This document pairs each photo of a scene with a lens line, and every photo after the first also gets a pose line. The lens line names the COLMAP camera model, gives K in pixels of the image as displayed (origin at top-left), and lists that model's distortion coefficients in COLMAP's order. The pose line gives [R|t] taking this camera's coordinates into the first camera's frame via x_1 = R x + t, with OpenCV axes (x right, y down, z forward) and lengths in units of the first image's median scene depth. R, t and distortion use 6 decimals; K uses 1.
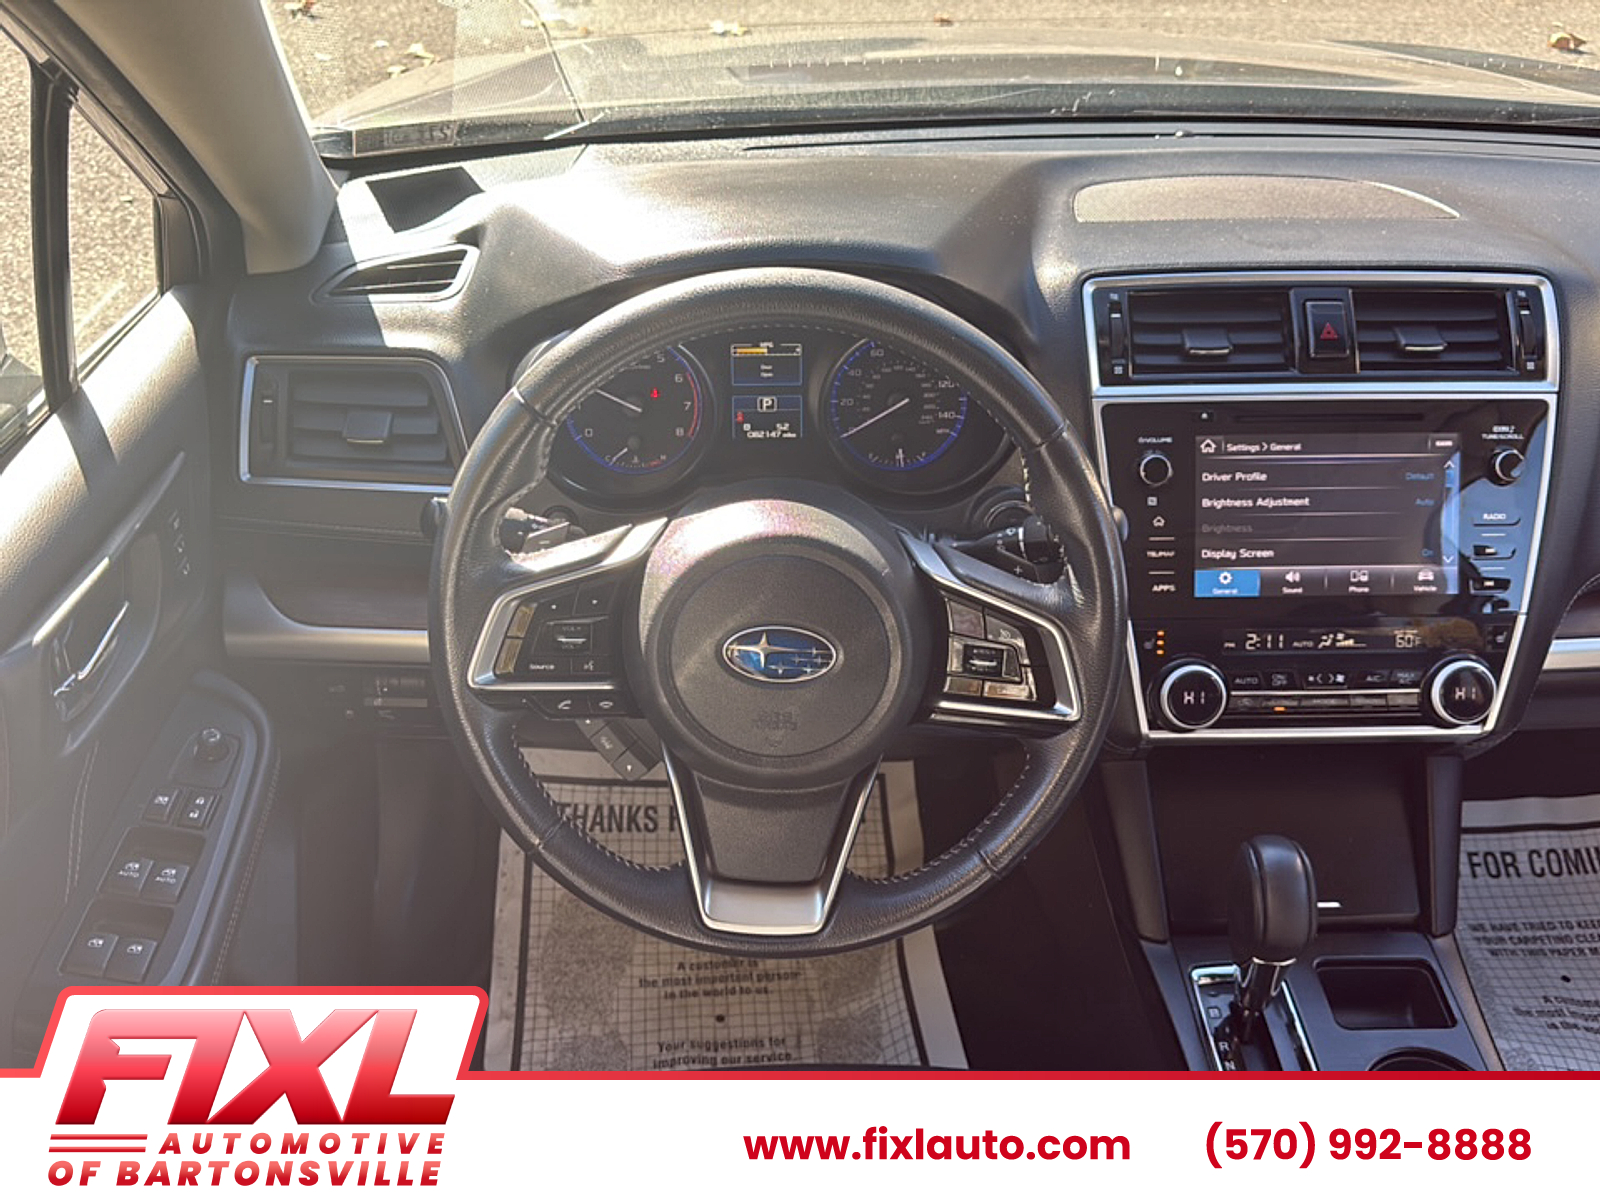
lens RADIAL K [[1430.4, 0, 754.4], [0, 1430.4, 607.2], [0, 0, 1]] dist [0.079846, -0.159976]
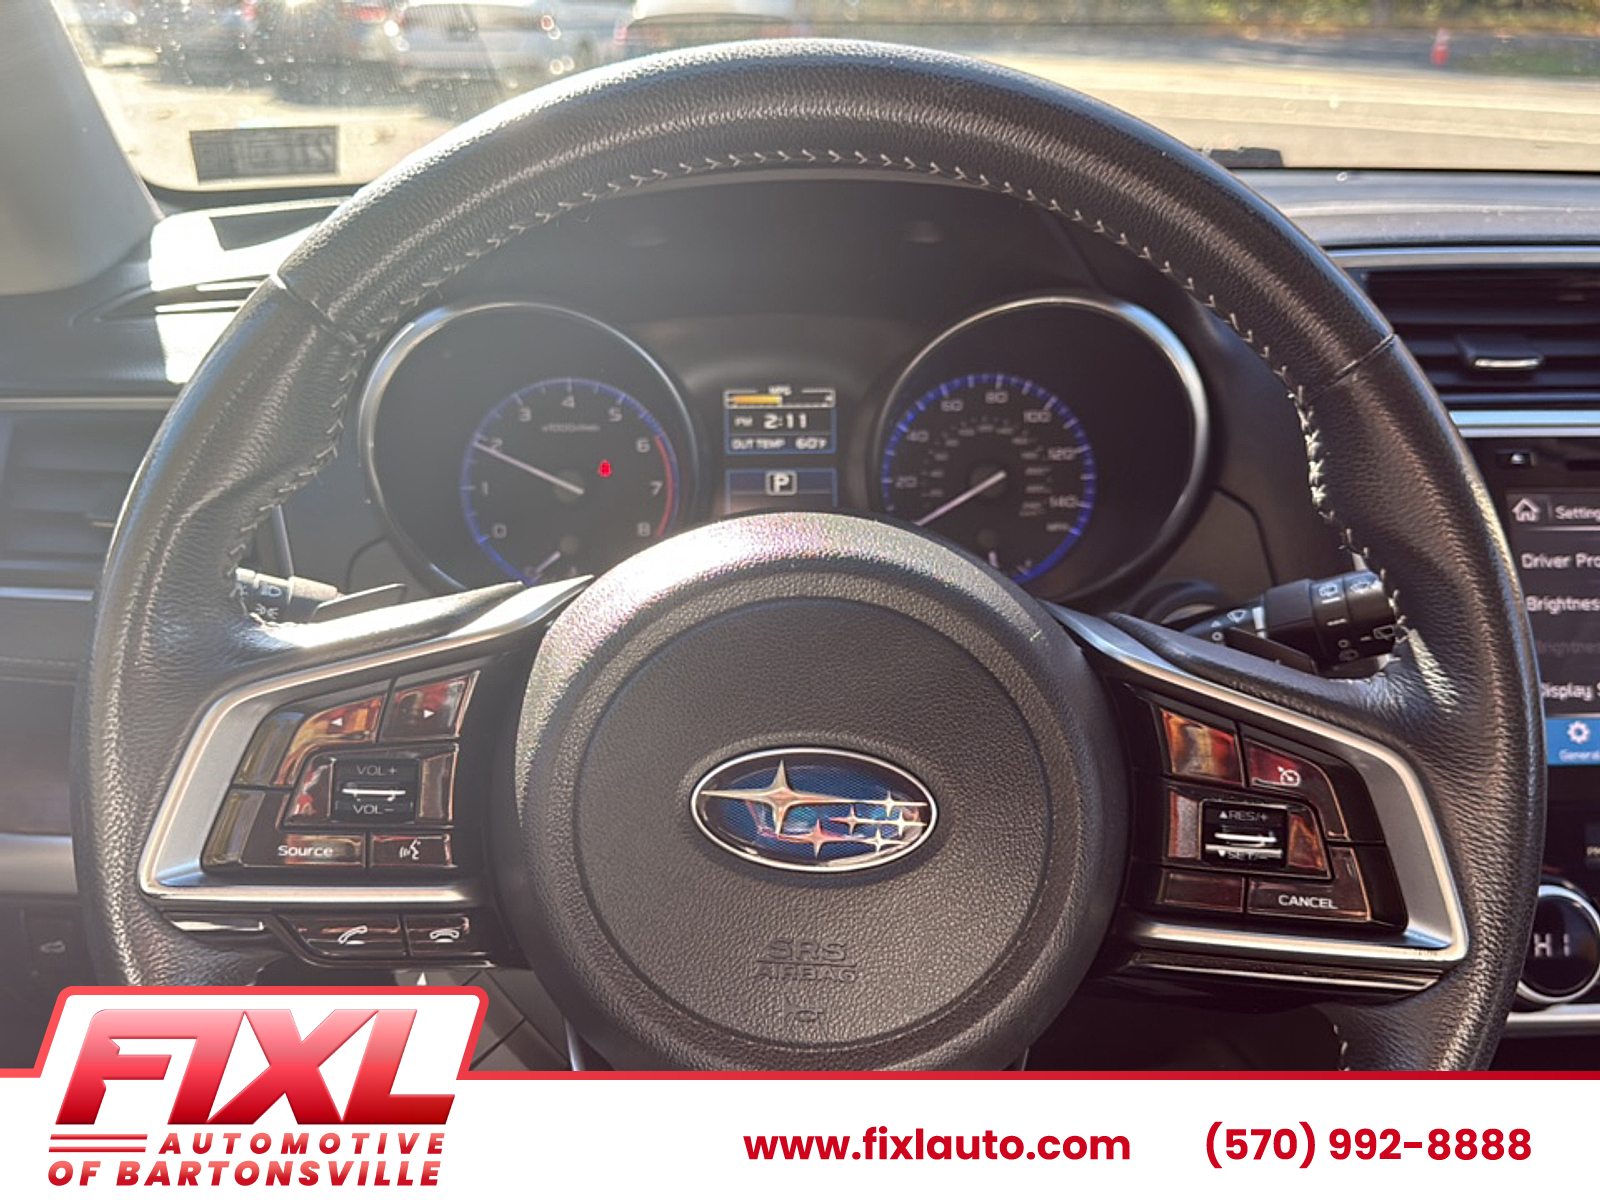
lens RADIAL K [[1413.8, 0, 773.7], [0, 1413.8, 613.8], [0, 0, 1]] dist [0.104836, -0.248642]
pose [[0.999973, -0.002967, 0.006743, 0.001294], [0.004375, 0.975570, -0.219646, 0.057257], [-0.005926, 0.219669, 0.975556, 0.435534]]
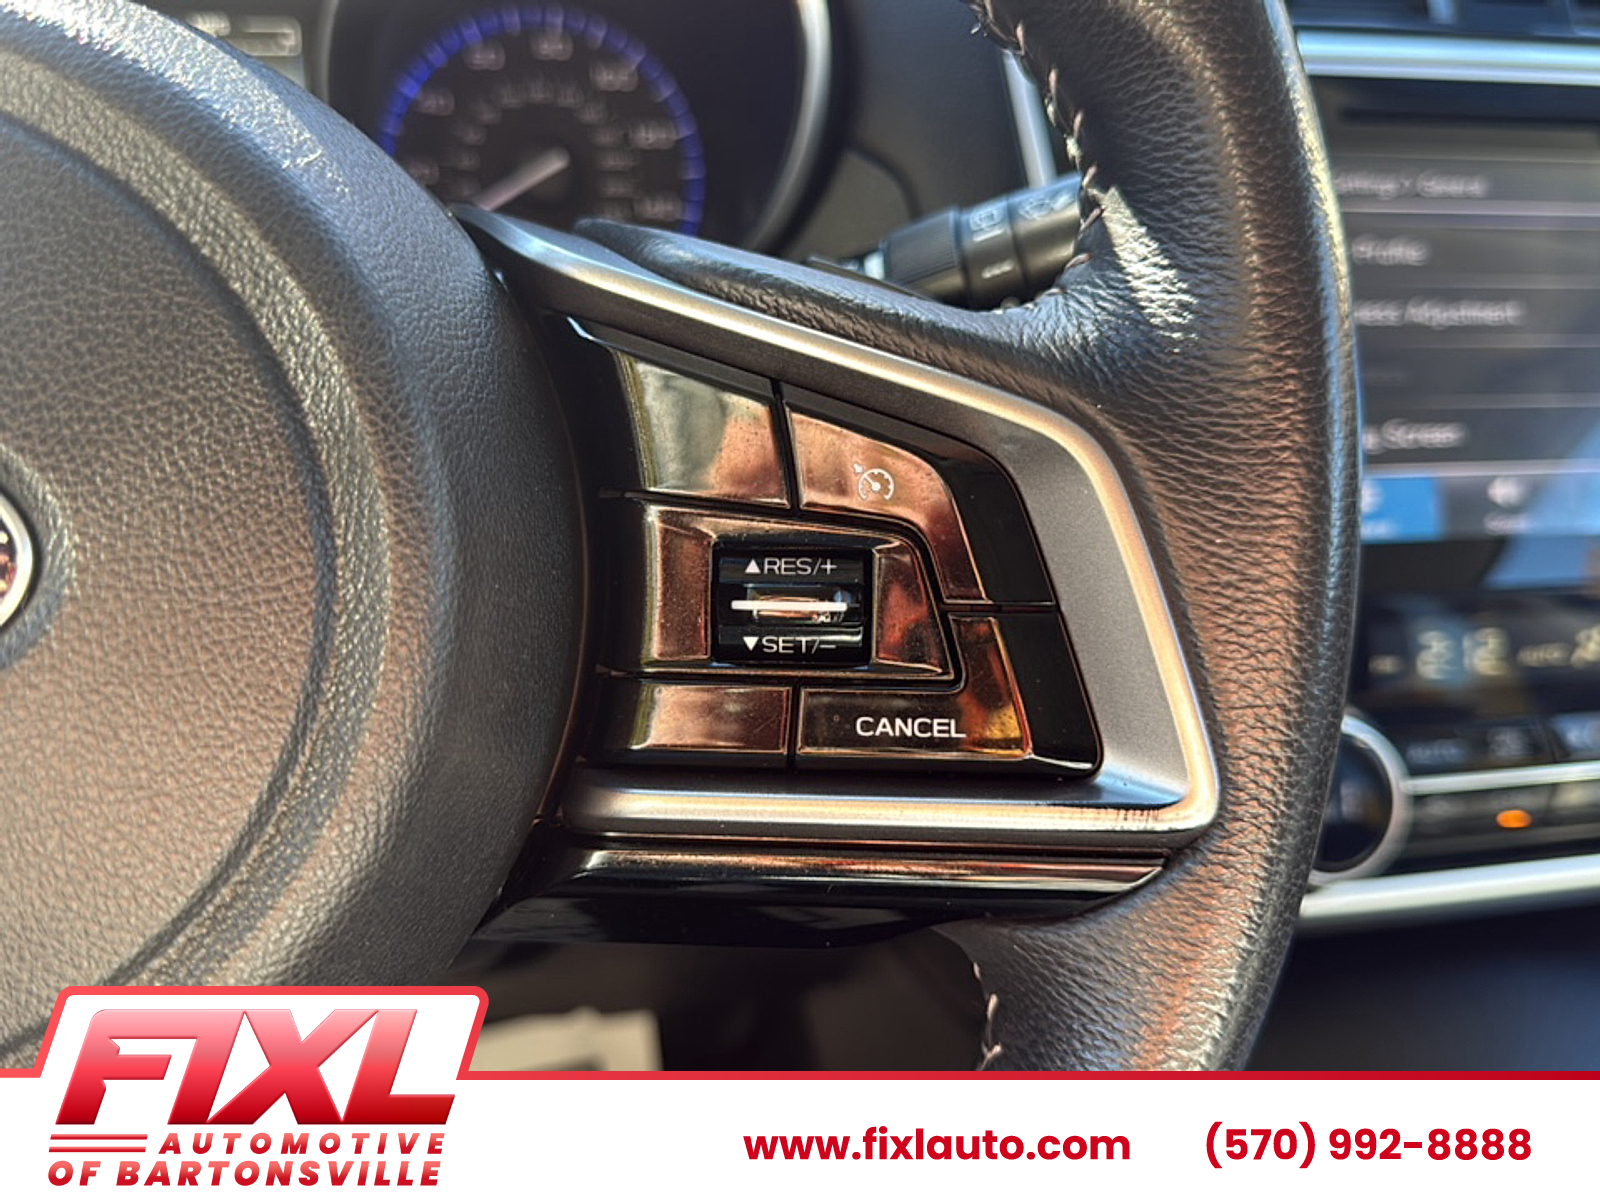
lens RADIAL K [[1430.4, 0, 754.4], [0, 1430.4, 607.2], [0, 0, 1]] dist [0.079846, -0.159976]
pose [[0.986723, -0.039388, 0.157564, 0.096818], [0.063630, 0.986344, -0.151908, 0.061006], [-0.149429, 0.159917, 0.975755, 0.639435]]
